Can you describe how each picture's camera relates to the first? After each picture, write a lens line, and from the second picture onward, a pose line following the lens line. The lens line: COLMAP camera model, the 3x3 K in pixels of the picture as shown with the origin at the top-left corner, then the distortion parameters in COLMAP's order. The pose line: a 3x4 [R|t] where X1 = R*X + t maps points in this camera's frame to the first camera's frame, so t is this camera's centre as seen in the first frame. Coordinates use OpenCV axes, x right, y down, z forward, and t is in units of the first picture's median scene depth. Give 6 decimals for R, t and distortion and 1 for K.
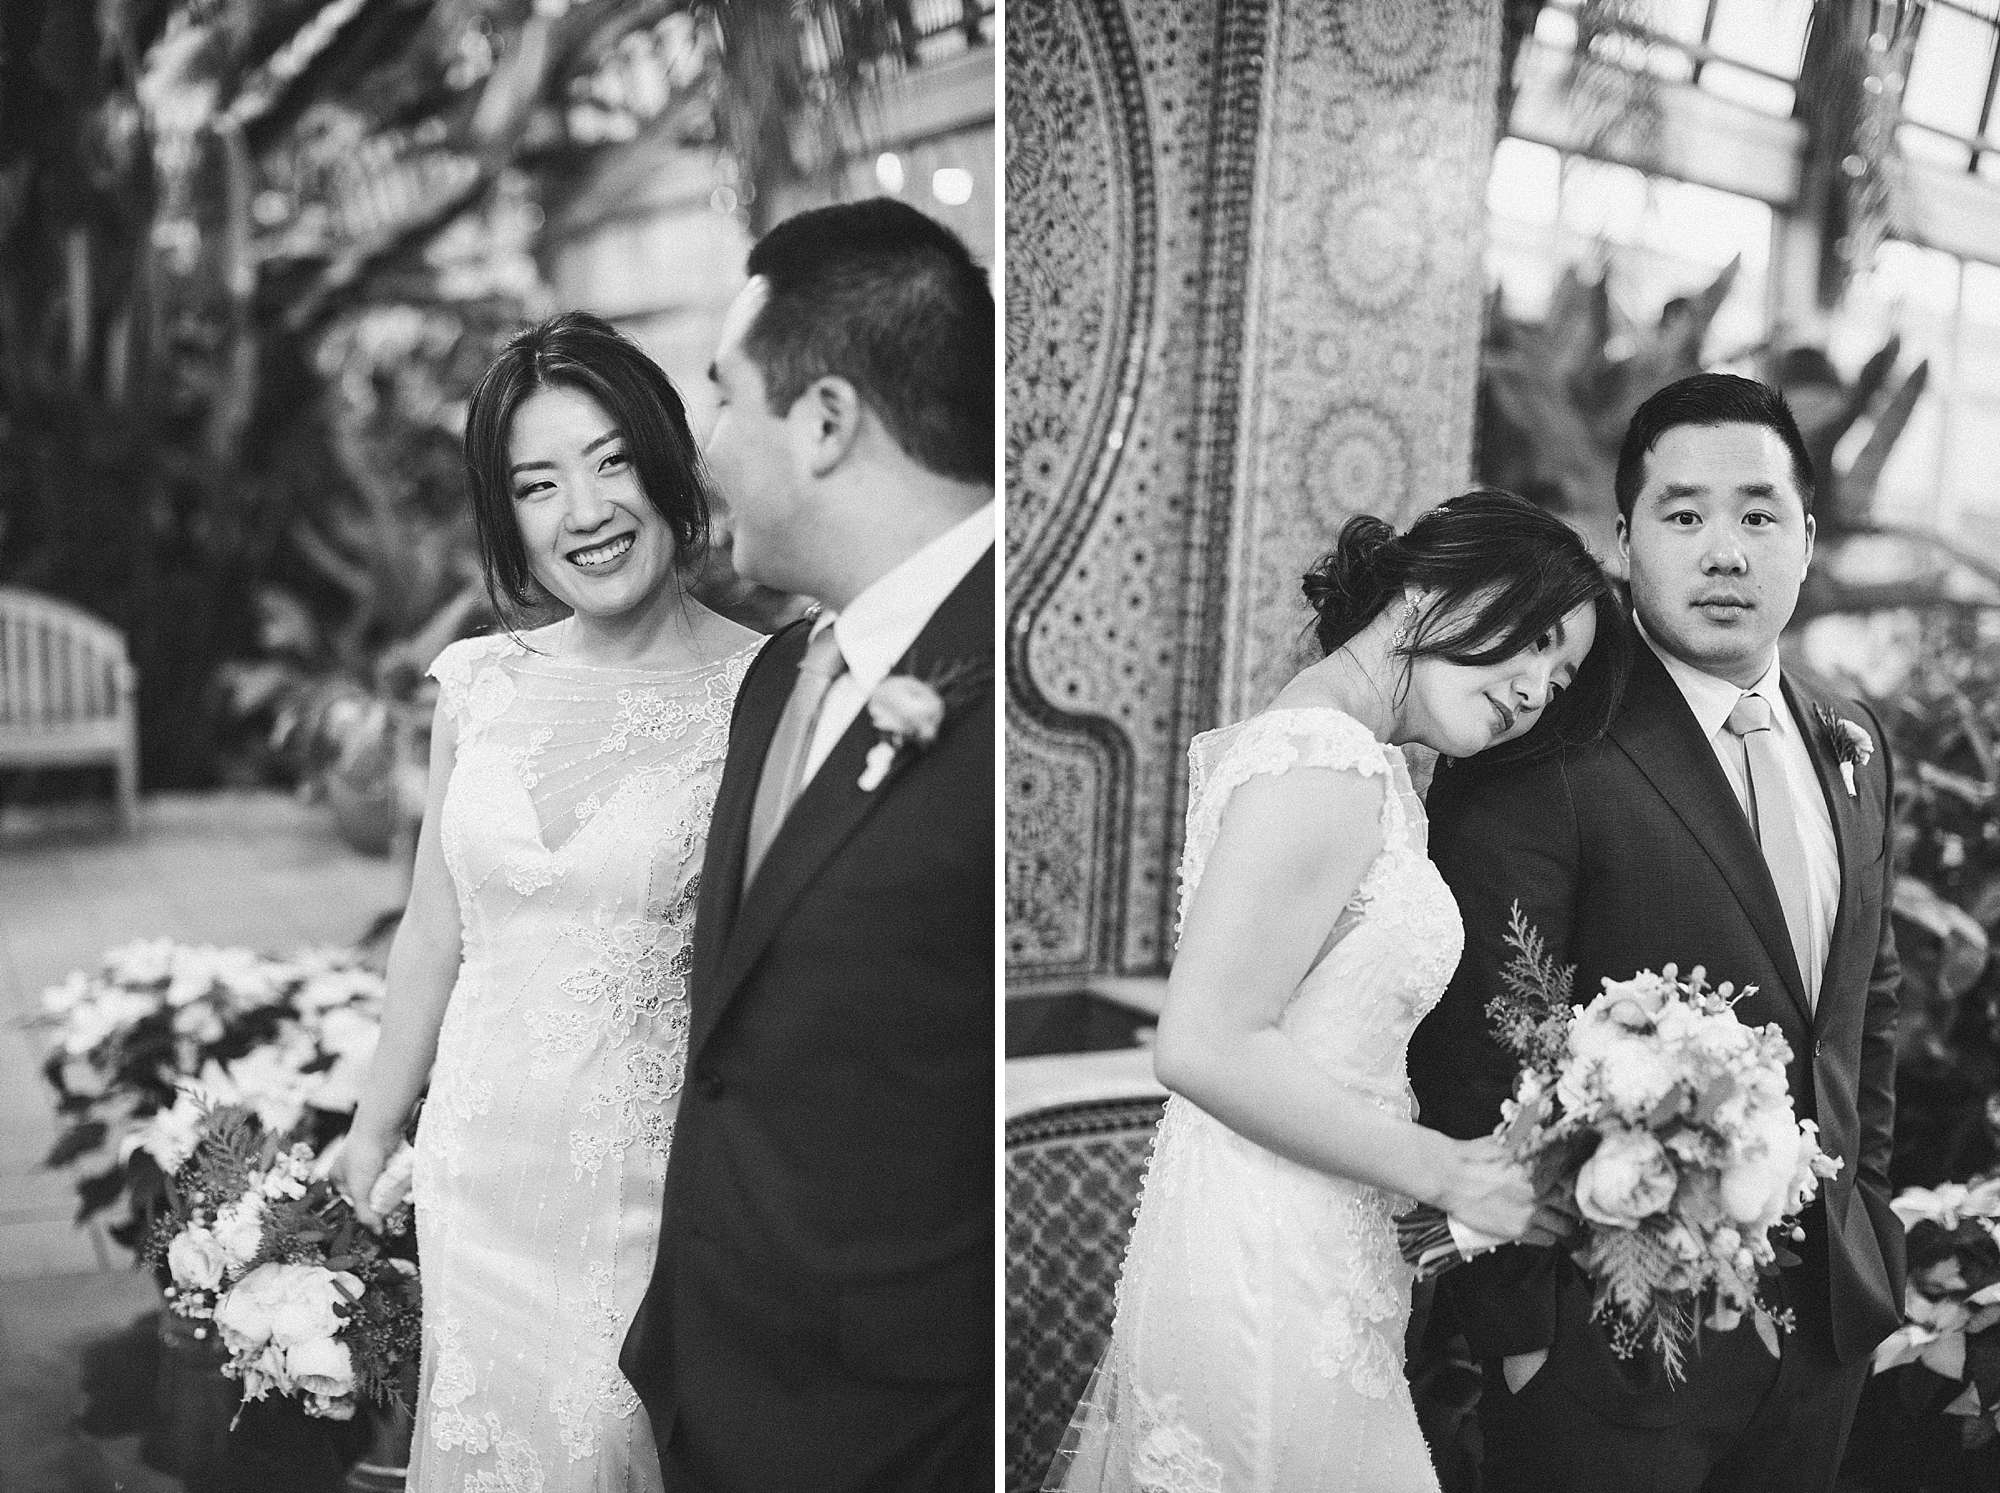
lens RADIAL K [[2655.1, 0, 1000.8], [0, 2655.1, 738.8], [0, 0, 1]] dist [-0.133739, 0.000000]
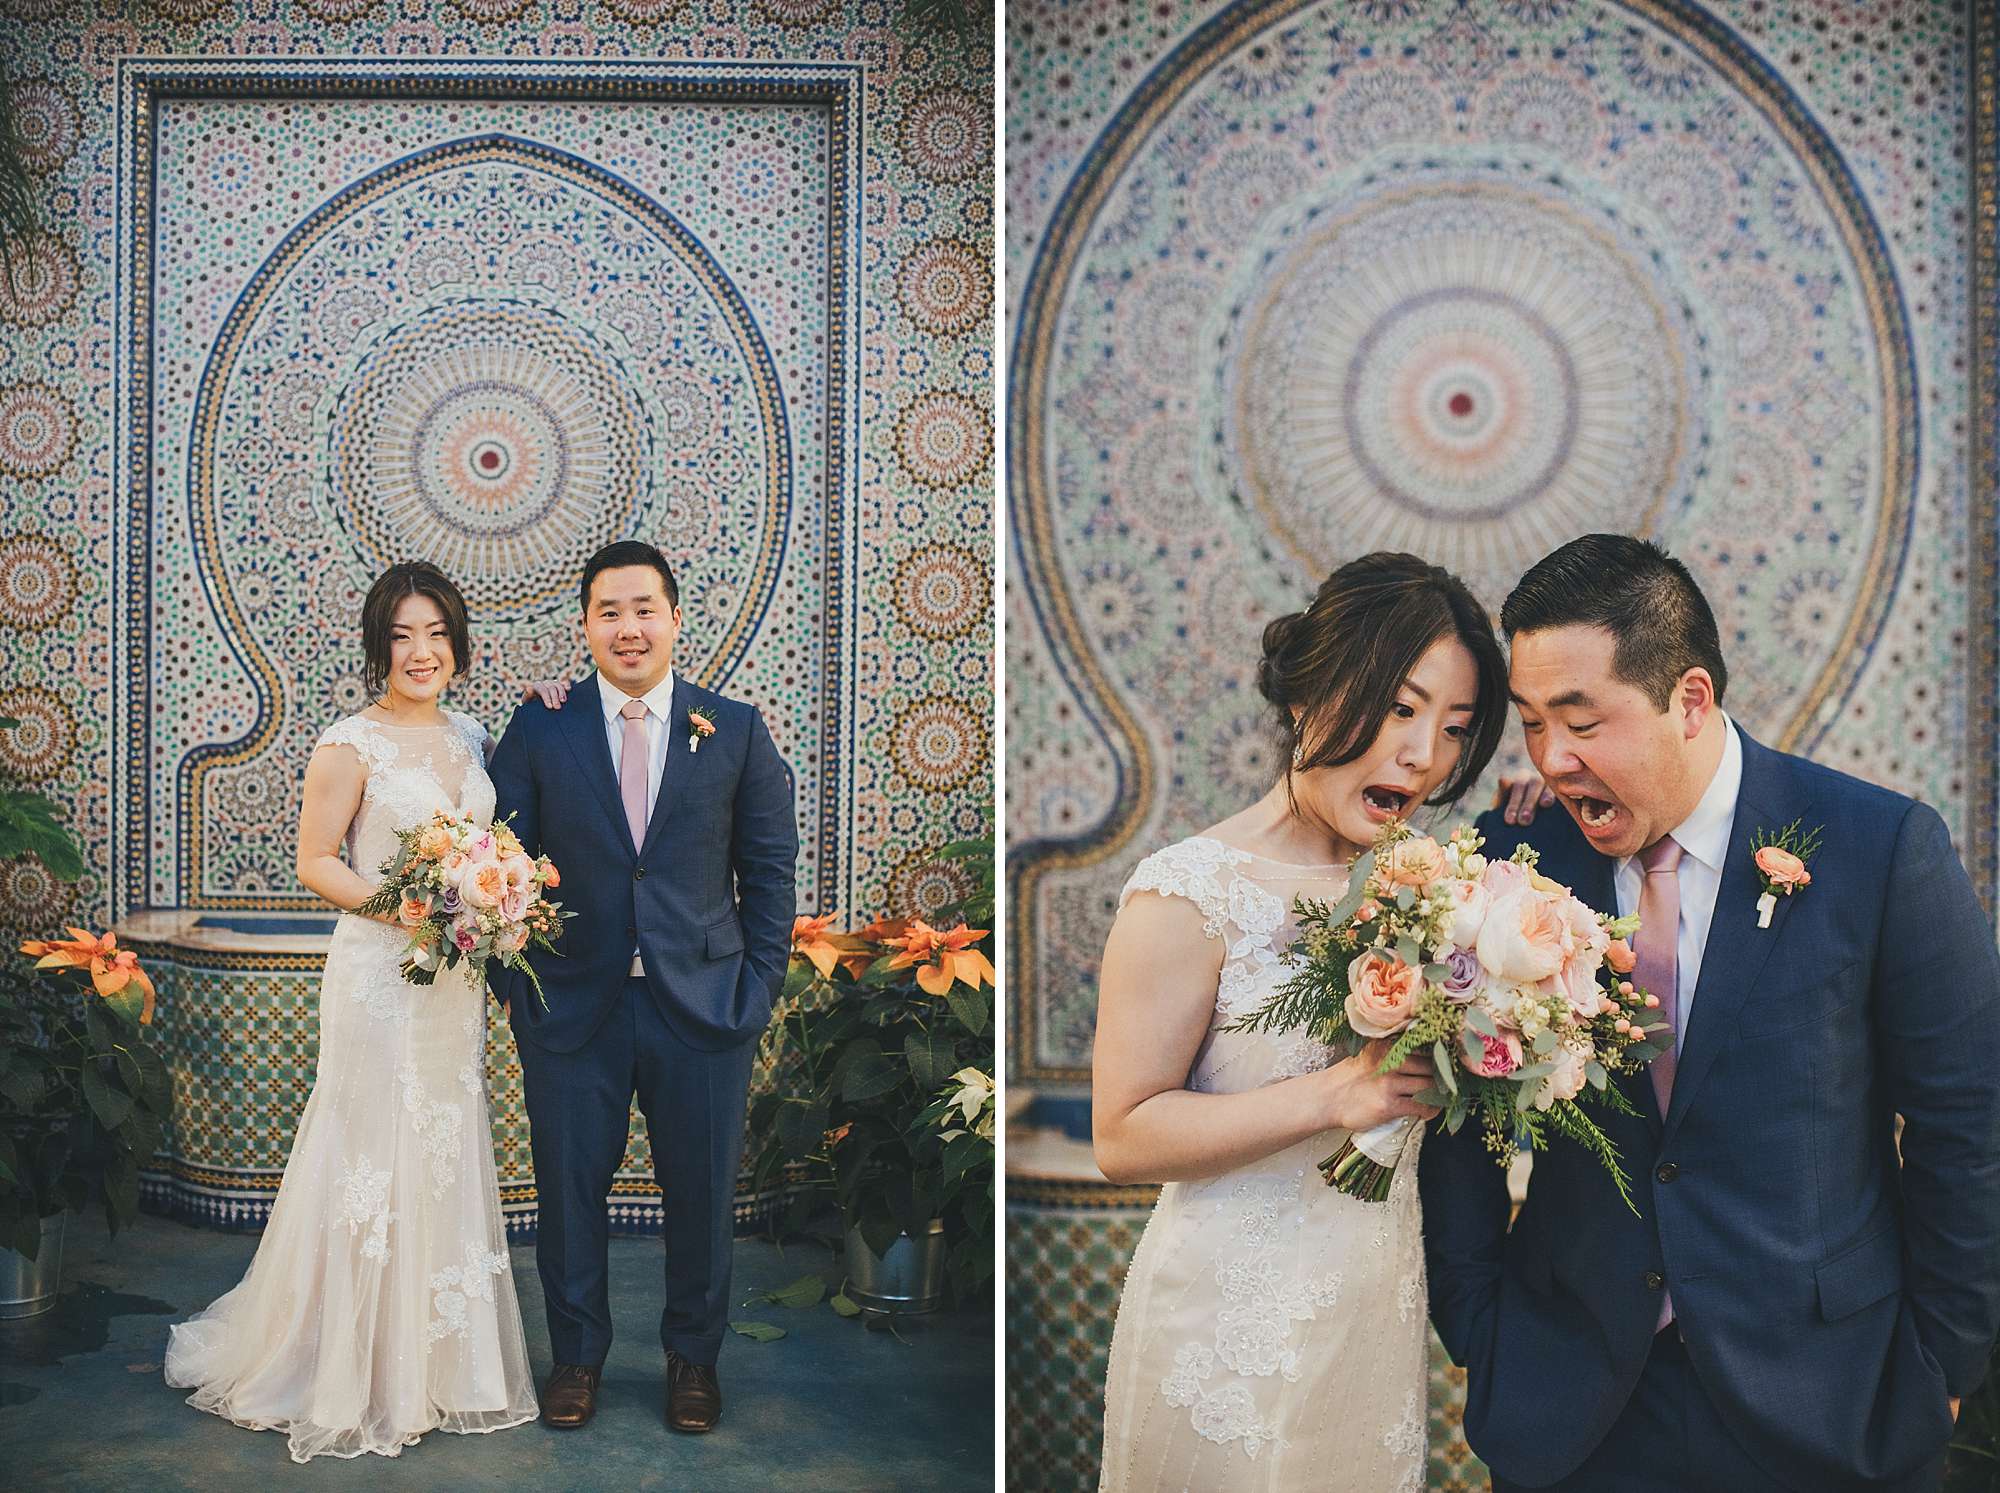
lens RADIAL K [[2816.0, 0, 995.1], [0, 2816.0, 743.2], [0, 0, 1]] dist [-0.096189, 0.000000]
pose [[0.628573, -0.039370, -0.776753, 0.703654], [-0.038257, 0.995944, -0.081438, 0.058153], [0.776809, 0.080907, 0.624517, 0.017287]]
